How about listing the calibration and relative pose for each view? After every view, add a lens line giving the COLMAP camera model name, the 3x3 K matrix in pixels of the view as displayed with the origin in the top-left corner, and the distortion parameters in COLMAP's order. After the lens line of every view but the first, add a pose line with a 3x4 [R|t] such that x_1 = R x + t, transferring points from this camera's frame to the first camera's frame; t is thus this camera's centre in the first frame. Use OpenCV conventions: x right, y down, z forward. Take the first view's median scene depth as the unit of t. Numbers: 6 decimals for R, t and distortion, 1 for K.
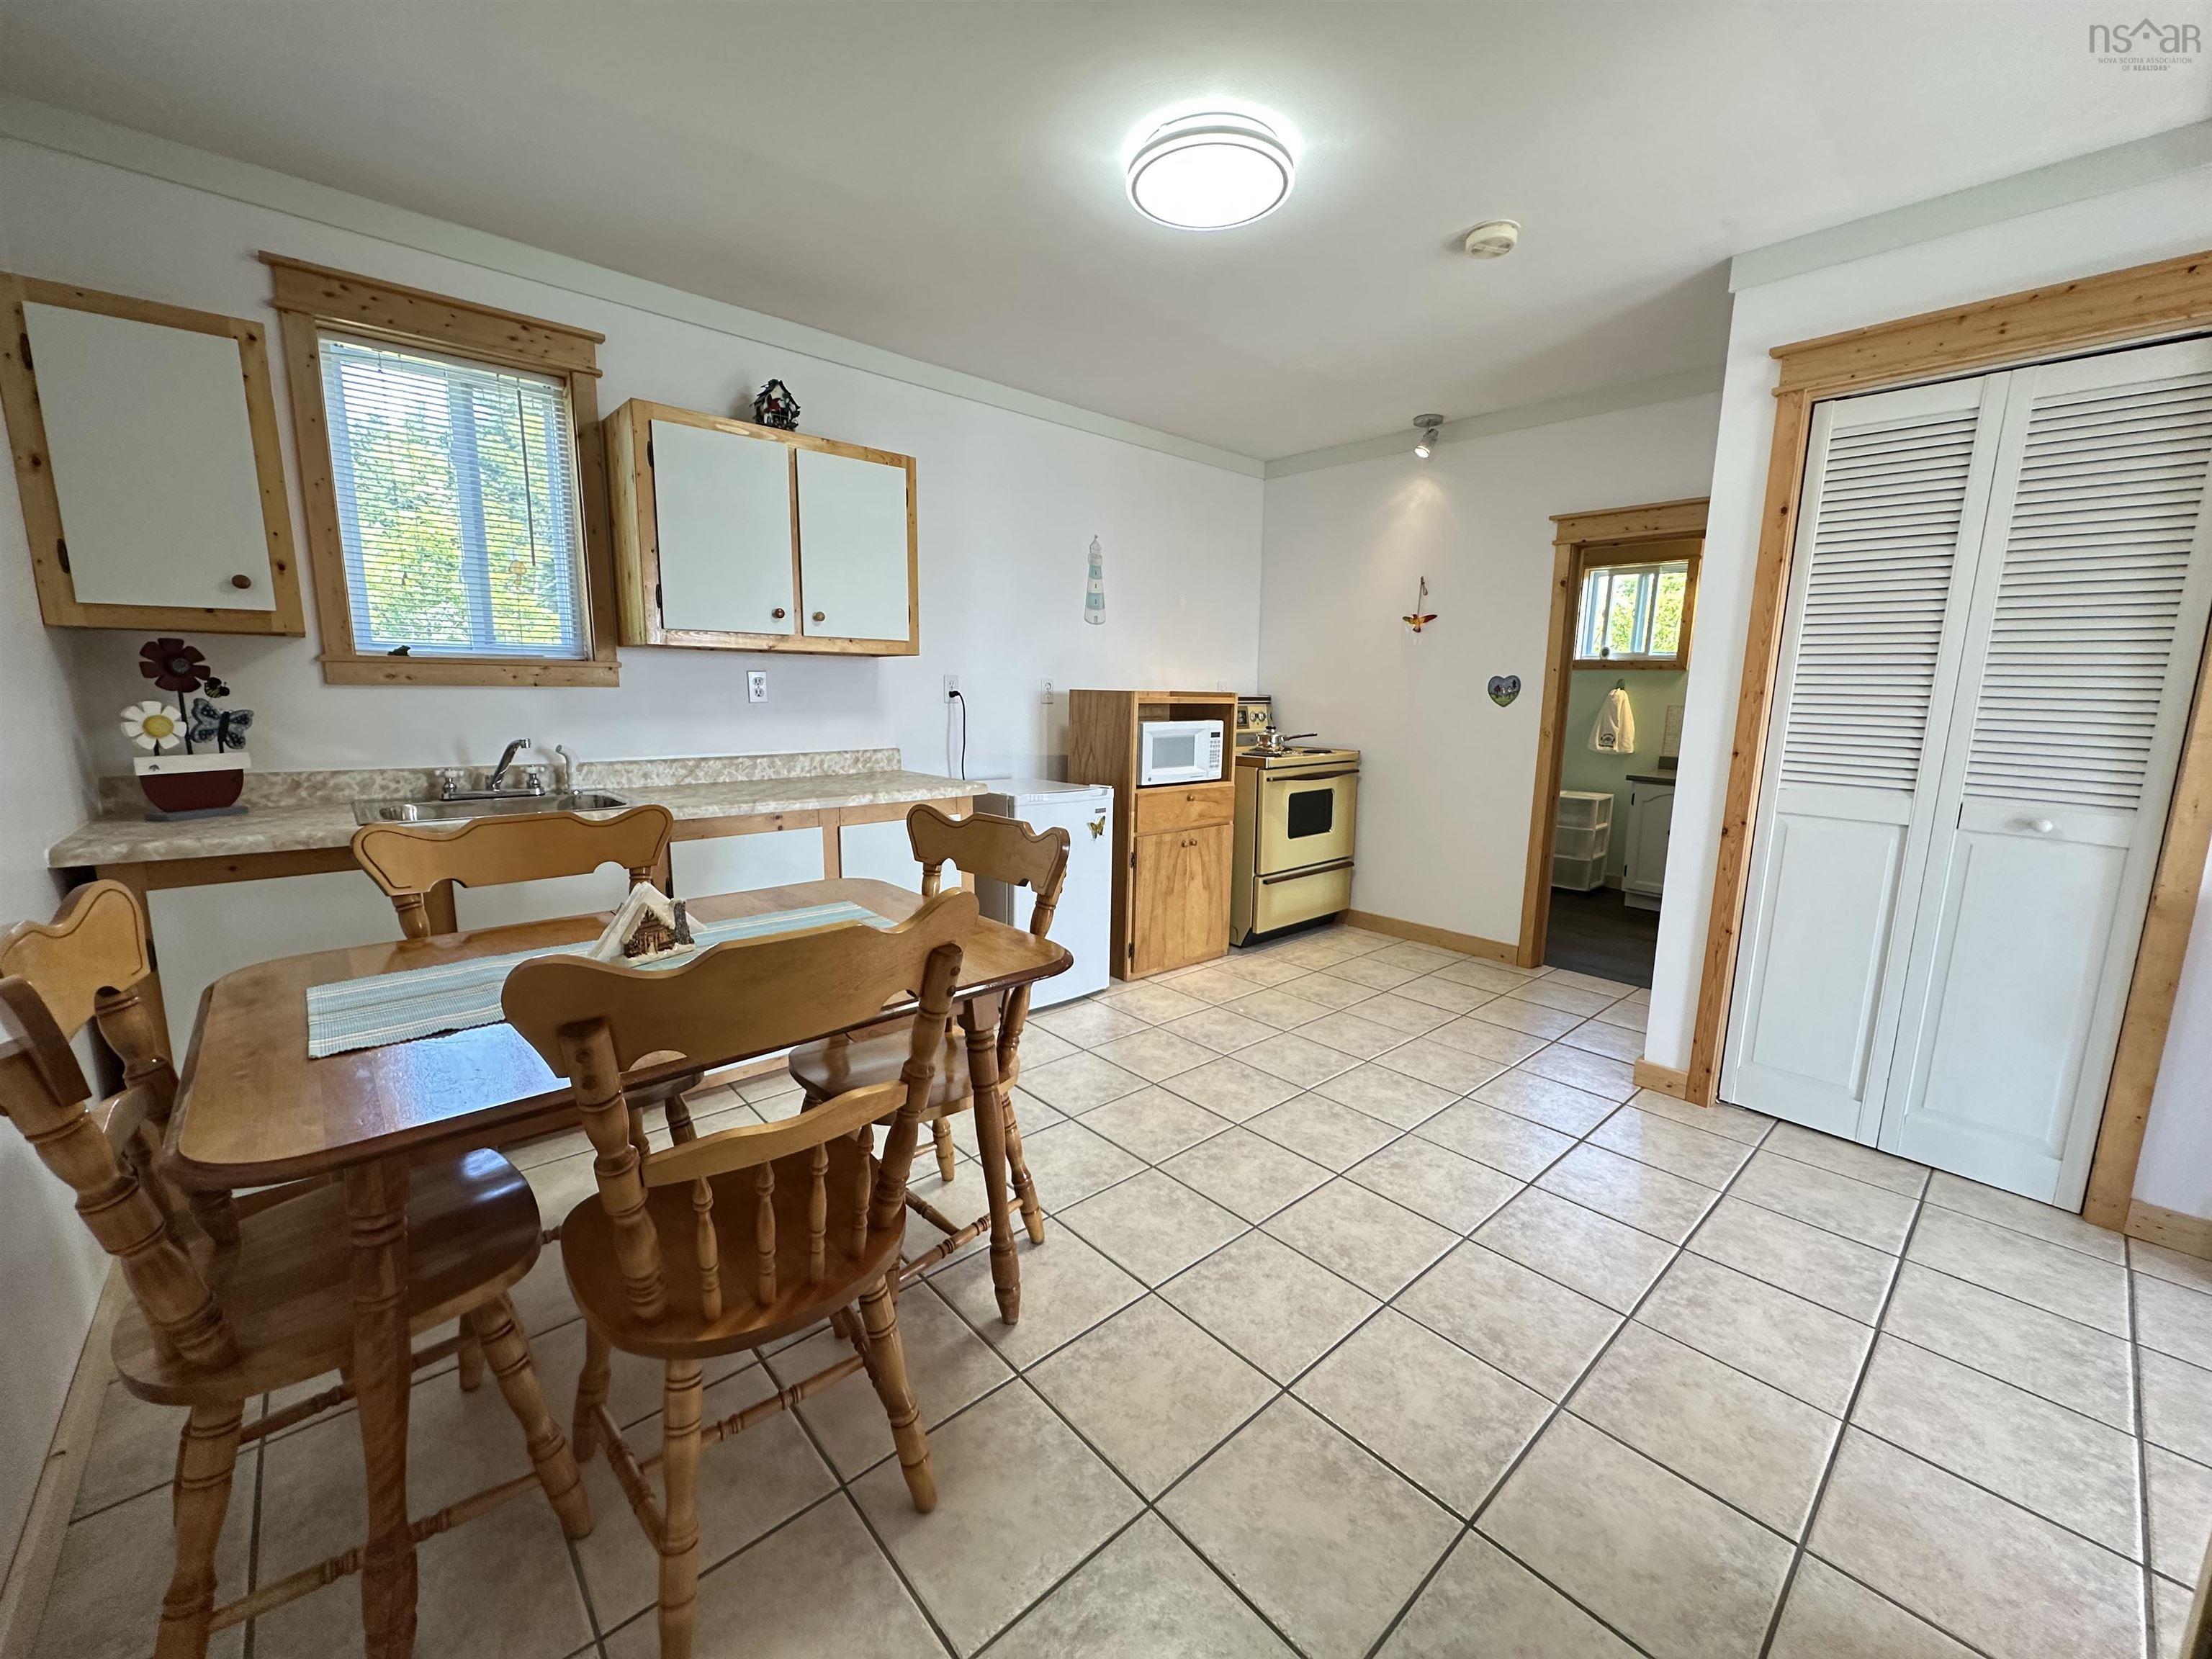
lens RADIAL K [[879.7, 0, 1108.7], [0, 879.7, 829.1], [0, 0, 1]] dist [-0.003514, 0.000757]
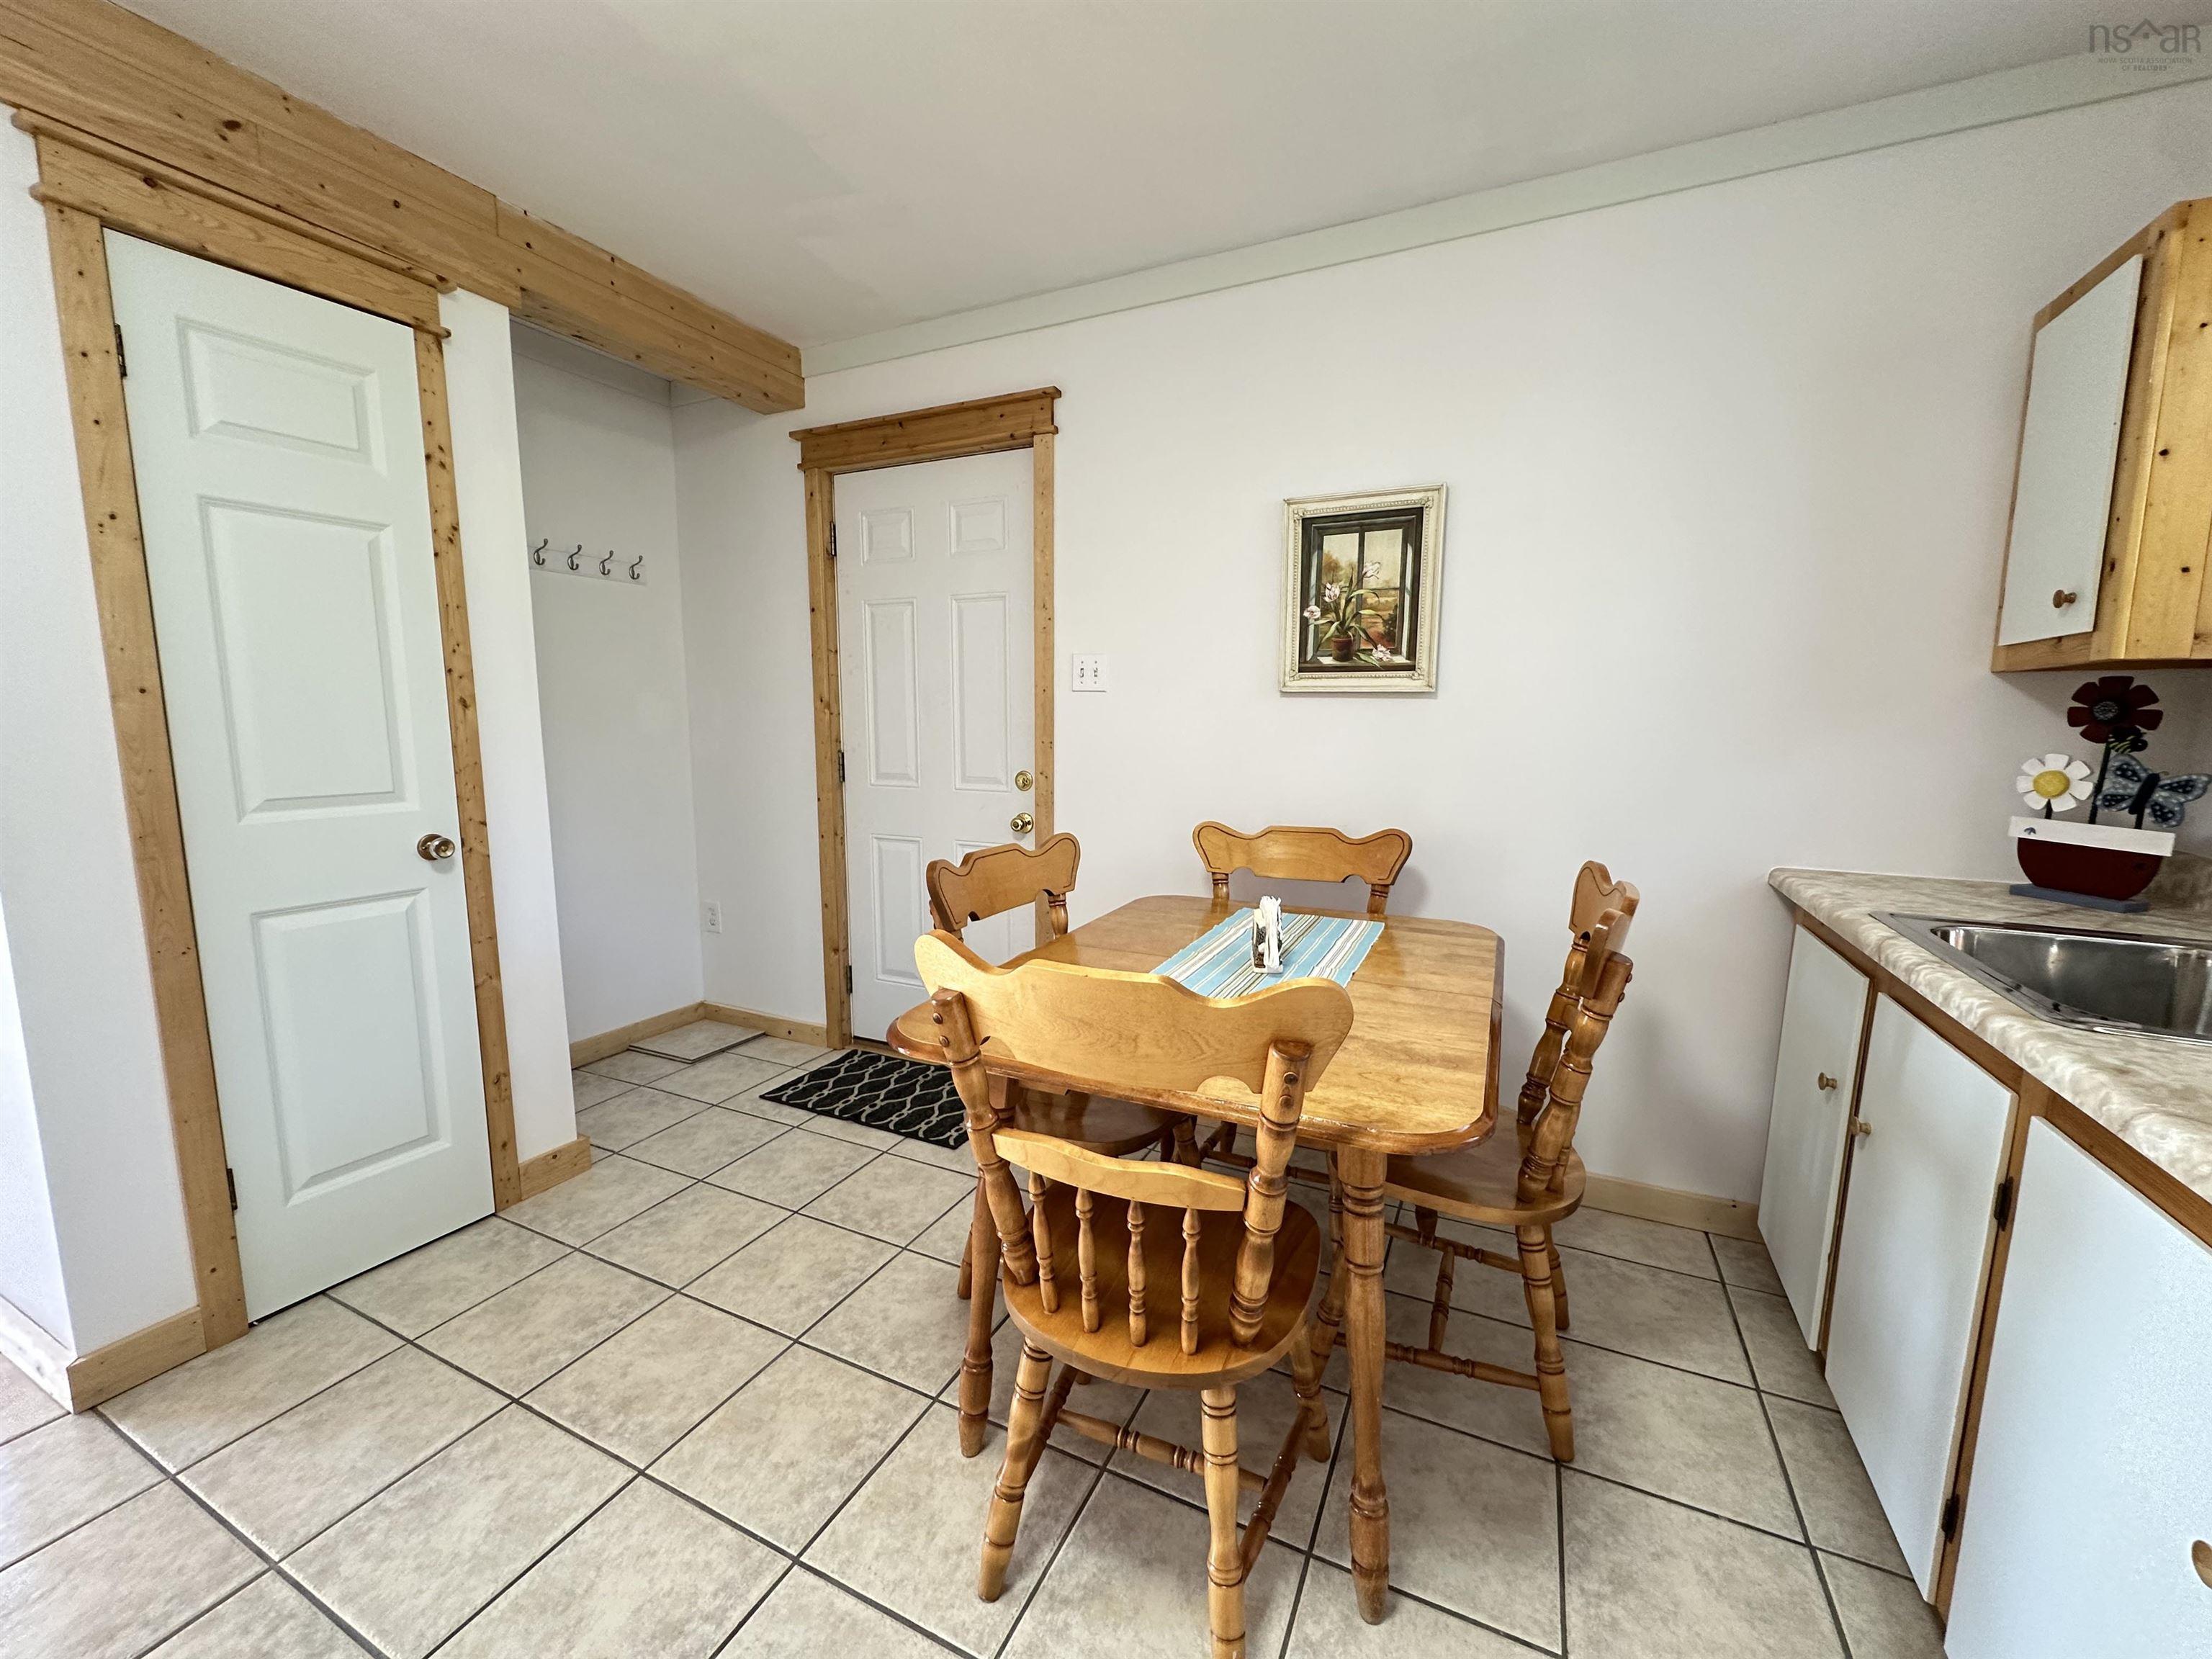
lens RADIAL K [[879.7, 0, 1102.5], [0, 879.7, 826.8], [0, 0, 1]] dist [-0.003514, 0.000757]
pose [[-0.924539, 0.029629, -0.379934, 0.044572], [-0.079991, 0.959675, 0.269492, -0.155545], [0.372597, 0.279548, -0.884887, 0.953483]]
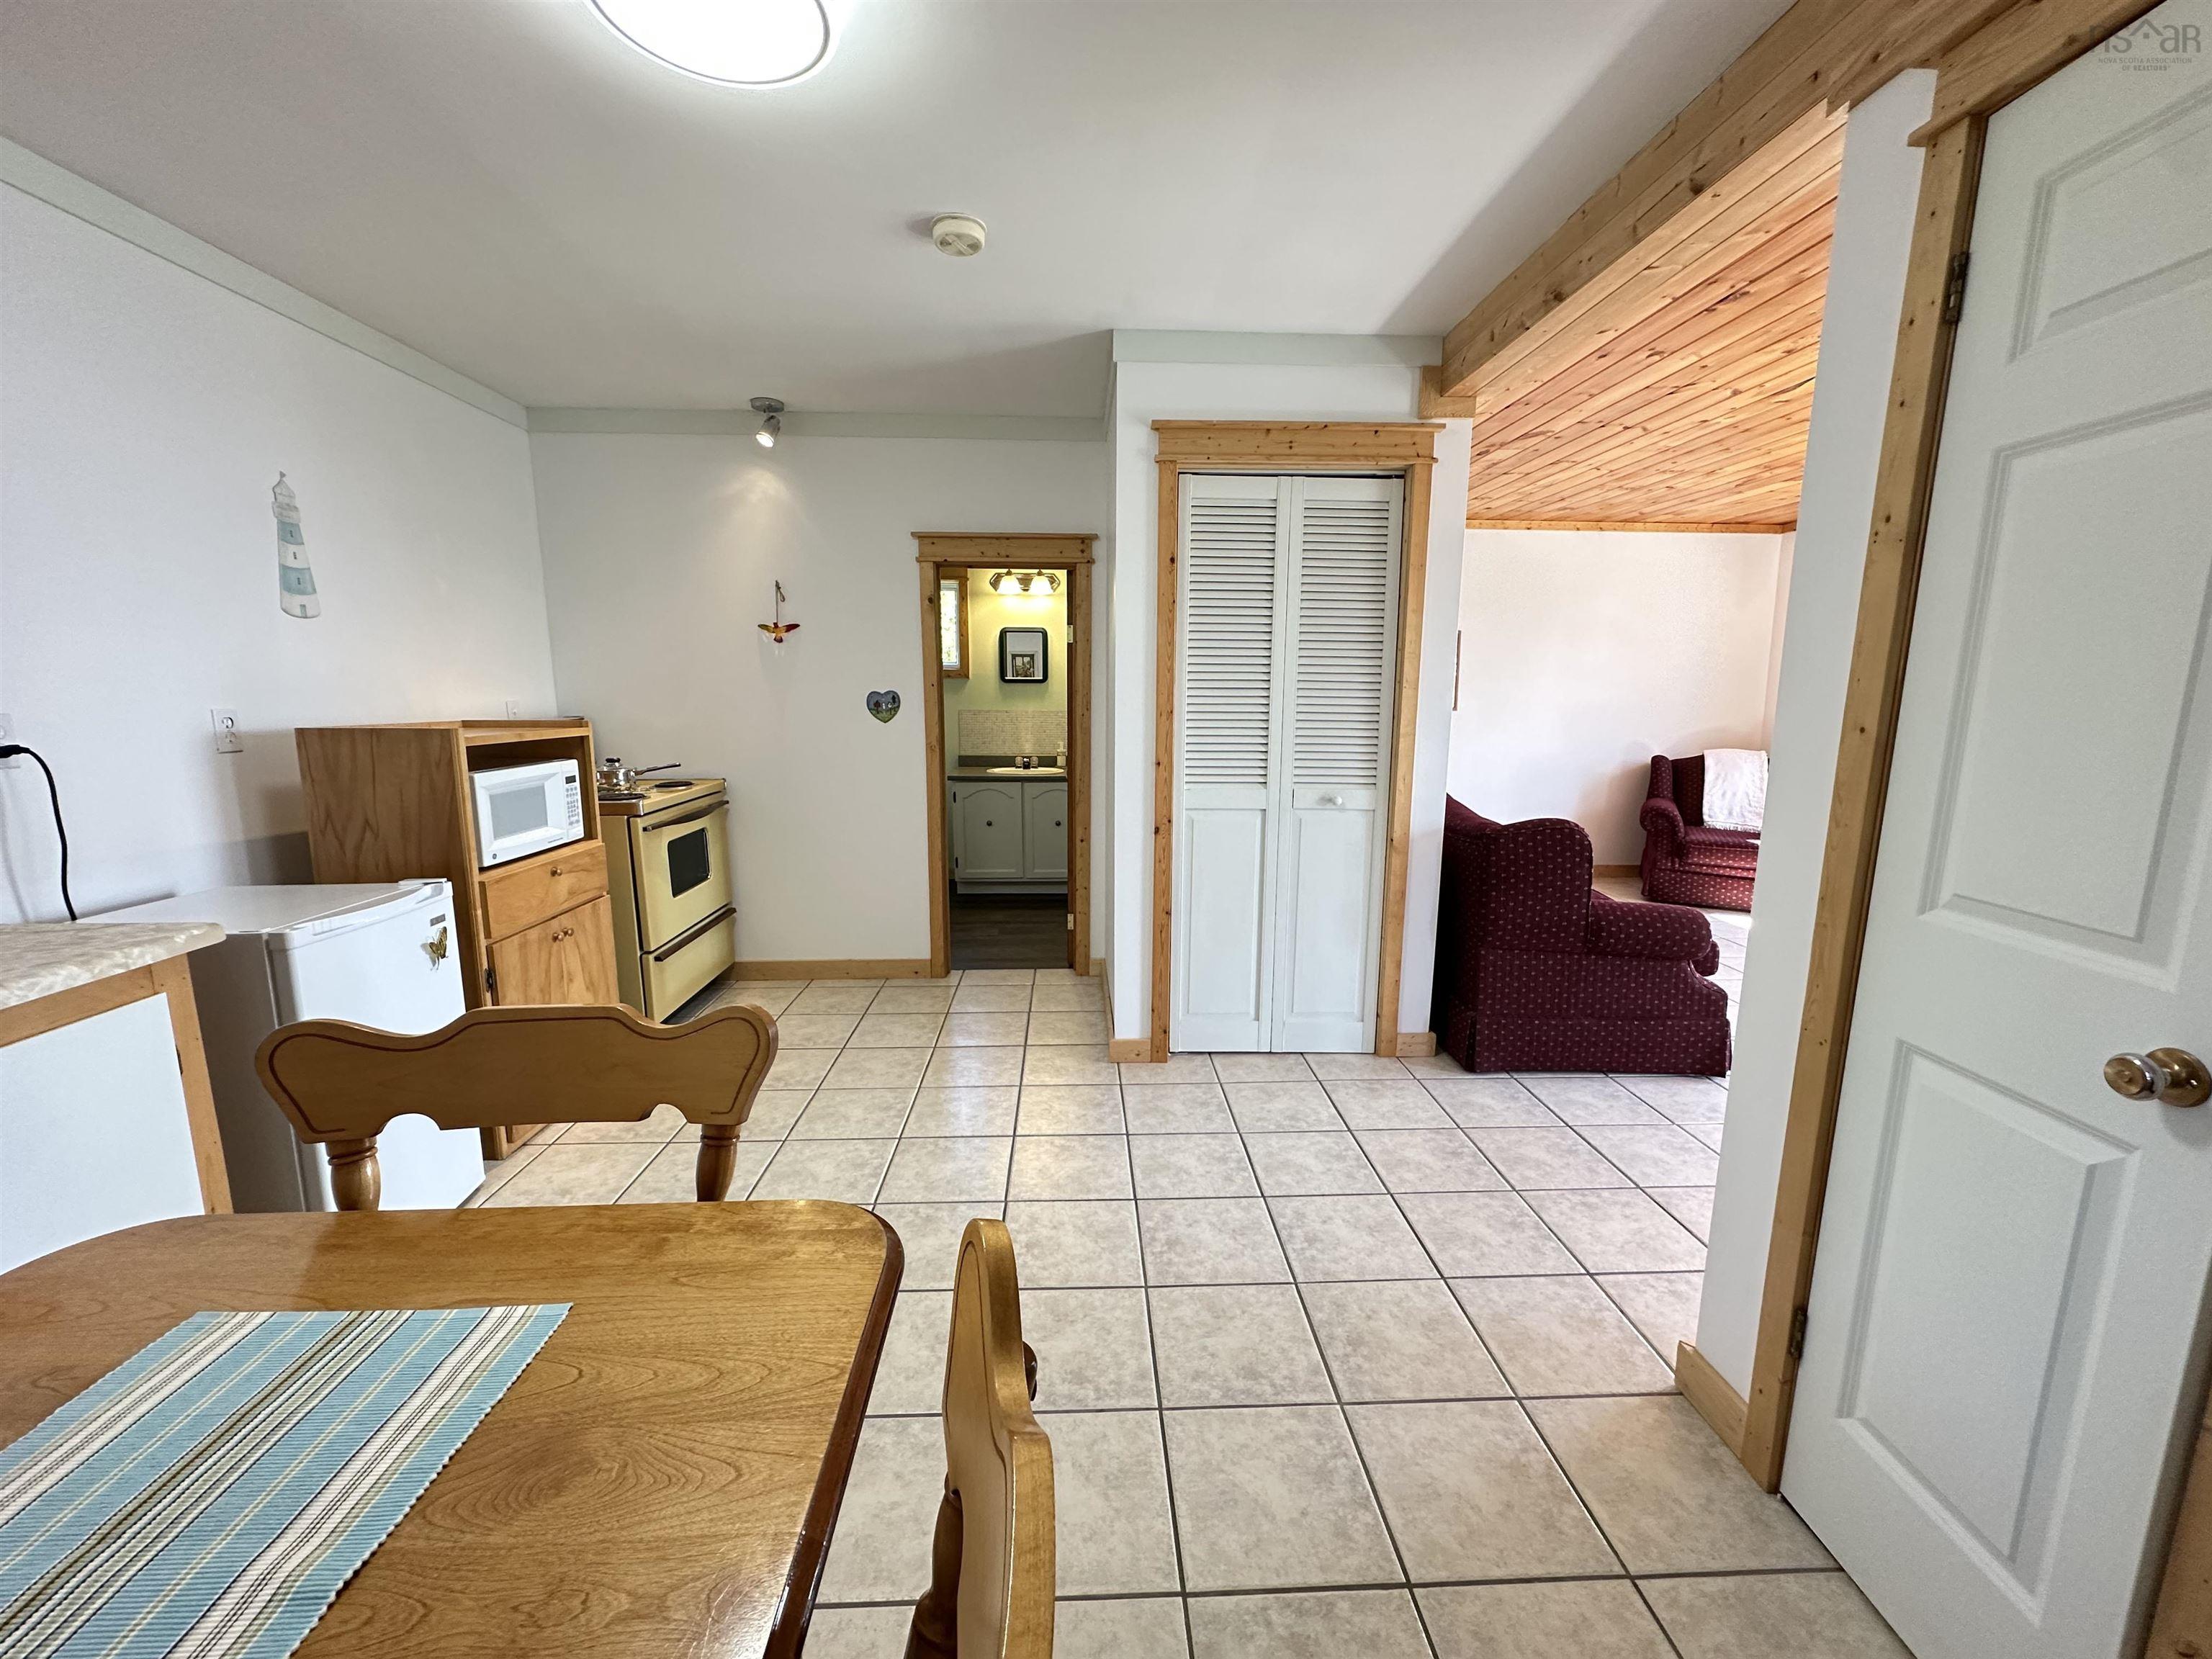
lens RADIAL K [[879.7, 0, 1109.6], [0, 879.7, 827.1], [0, 0, 1]] dist [-0.003514, 0.000757]
pose [[0.636920, -0.135817, 0.758872, -0.198638], [0.131578, 0.989067, 0.066582, -0.075864], [-0.759618, 0.057444, 0.647828, 0.250616]]
